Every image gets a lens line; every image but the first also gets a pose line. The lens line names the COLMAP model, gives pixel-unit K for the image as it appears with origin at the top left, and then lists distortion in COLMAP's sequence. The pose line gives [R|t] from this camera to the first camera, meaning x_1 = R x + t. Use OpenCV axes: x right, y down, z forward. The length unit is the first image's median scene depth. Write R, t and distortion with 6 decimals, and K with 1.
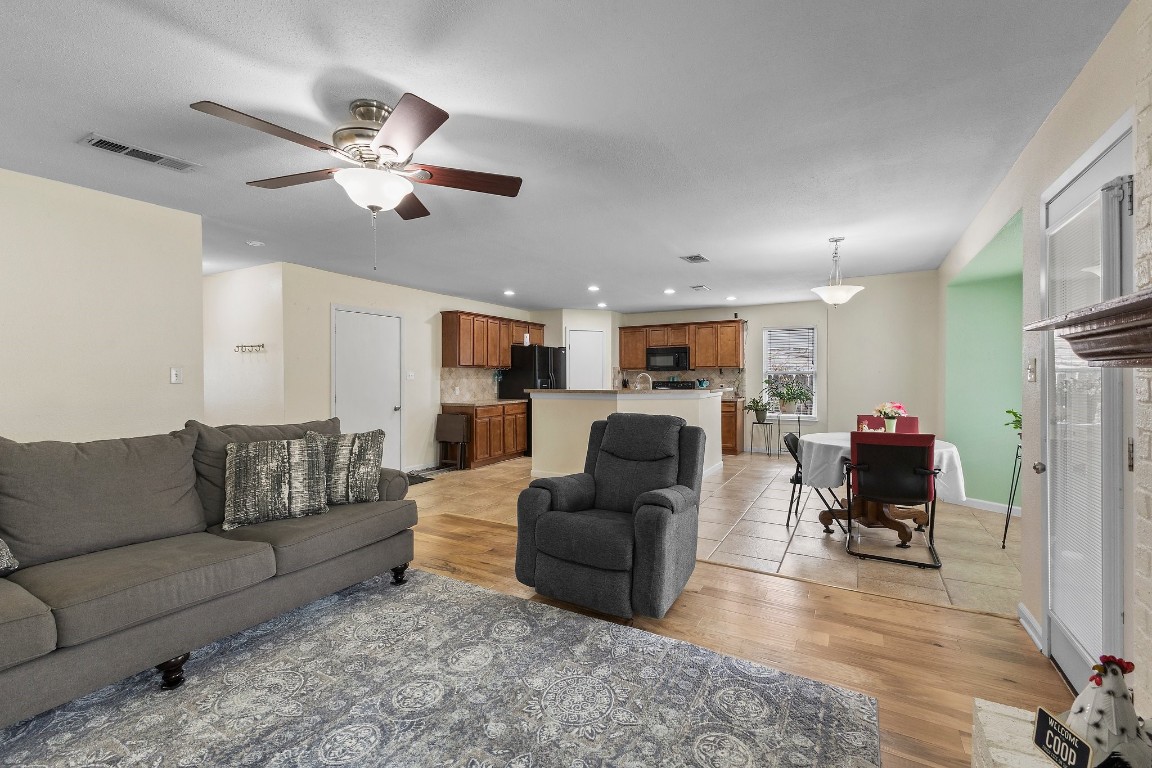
lens RADIAL K [[498.2, 0, 577.8], [0, 498.2, 377.9], [0, 0, 1]] dist [0.004582, 0.002450]
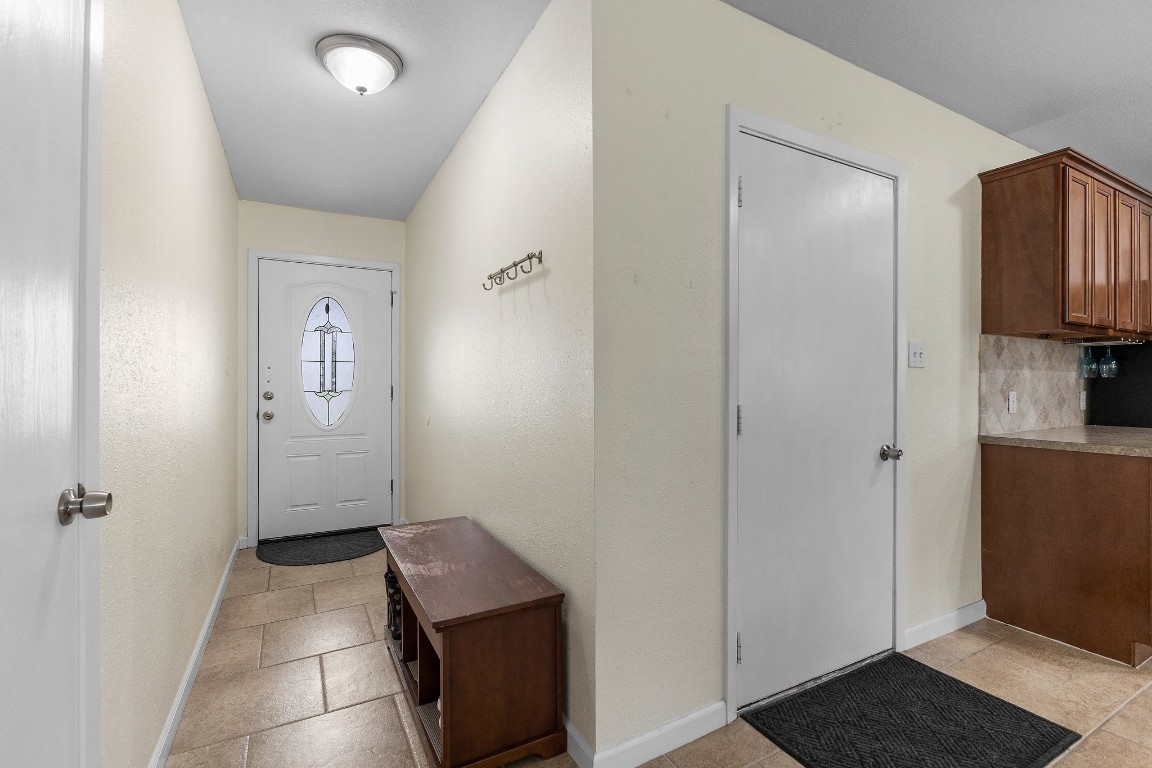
lens RADIAL K [[514.5, 0, 576.4], [0, 514.5, 380.4], [0, 0, 1]] dist [0.002025, 0.000101]
pose [[0.848923, 0.003910, -0.528502, -0.429271], [-0.006168, 0.999978, -0.002510, 0.018363], [0.528480, 0.005391, 0.848929, 0.723320]]
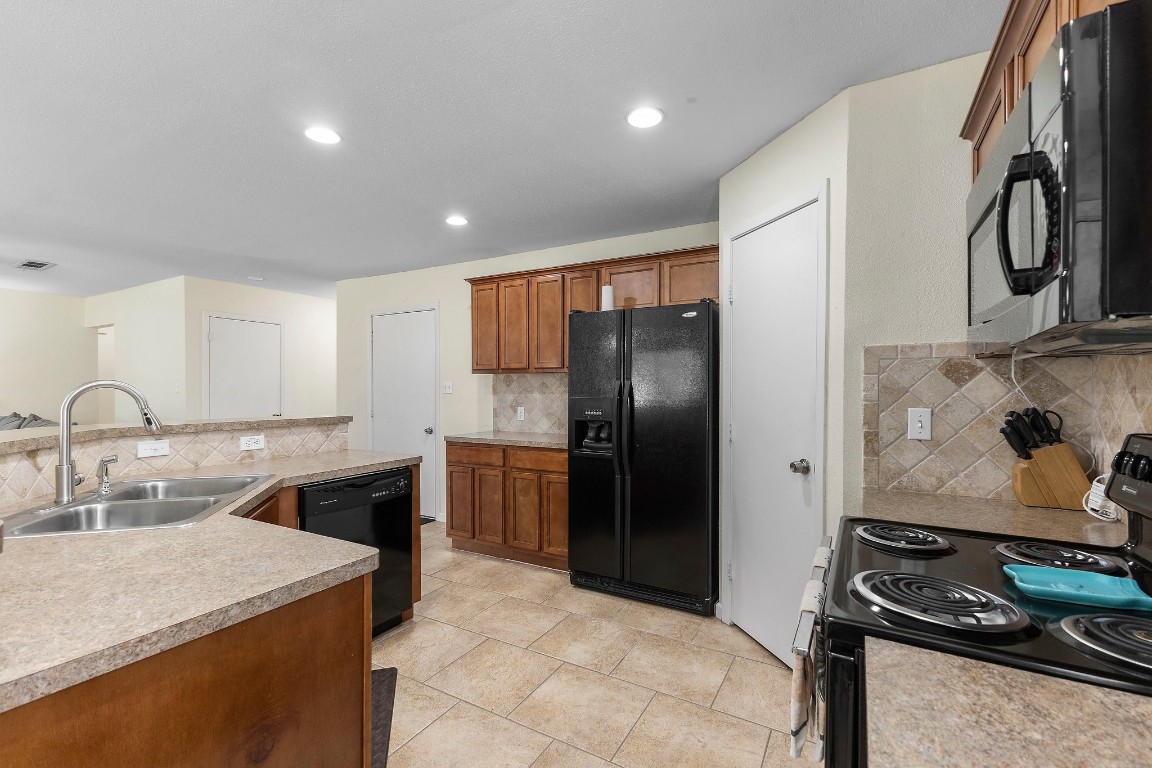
lens RADIAL K [[498.2, 0, 573.9], [0, 498.2, 387.8], [0, 0, 1]] dist [0.004582, 0.002450]
pose [[-0.006113, 0.000742, -0.999981, 0.469440], [-0.004155, 0.999991, 0.000767, -0.006602], [0.999973, 0.004159, -0.006109, 1.466415]]
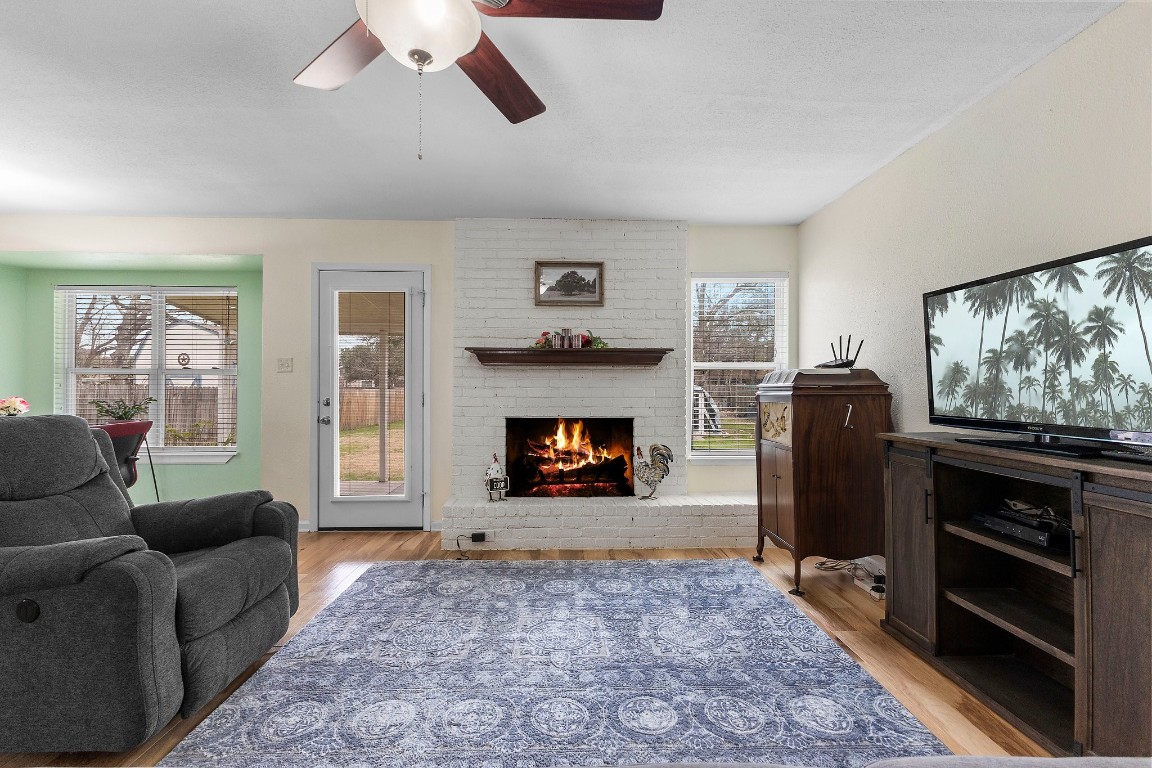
lens RADIAL K [[498.2, 0, 578.6], [0, 498.2, 382.6], [0, 0, 1]] dist [0.004582, 0.002450]
pose [[-0.525671, 0.007045, 0.850659, -0.430102], [0.002404, 0.999974, -0.006796, 0.024698], [-0.850685, -0.001527, -0.525674, 0.485330]]
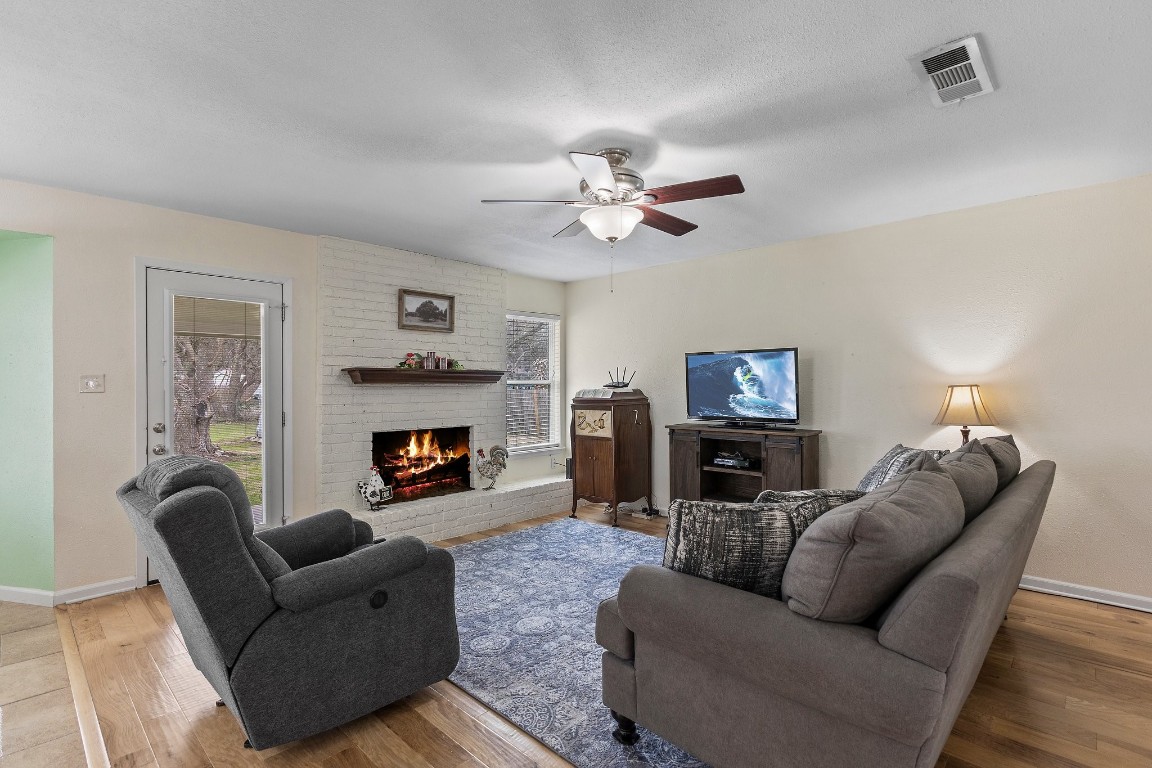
lens RADIAL K [[542.9, 0, 575.4], [0, 542.9, 386.4], [0, 0, 1]] dist [-0.001181, 0.001146]
pose [[-0.970244, 0.004468, 0.242088, -0.262462], [0.005980, 0.999967, 0.005511, -0.003652], [-0.242055, 0.006795, -0.970239, 0.936671]]
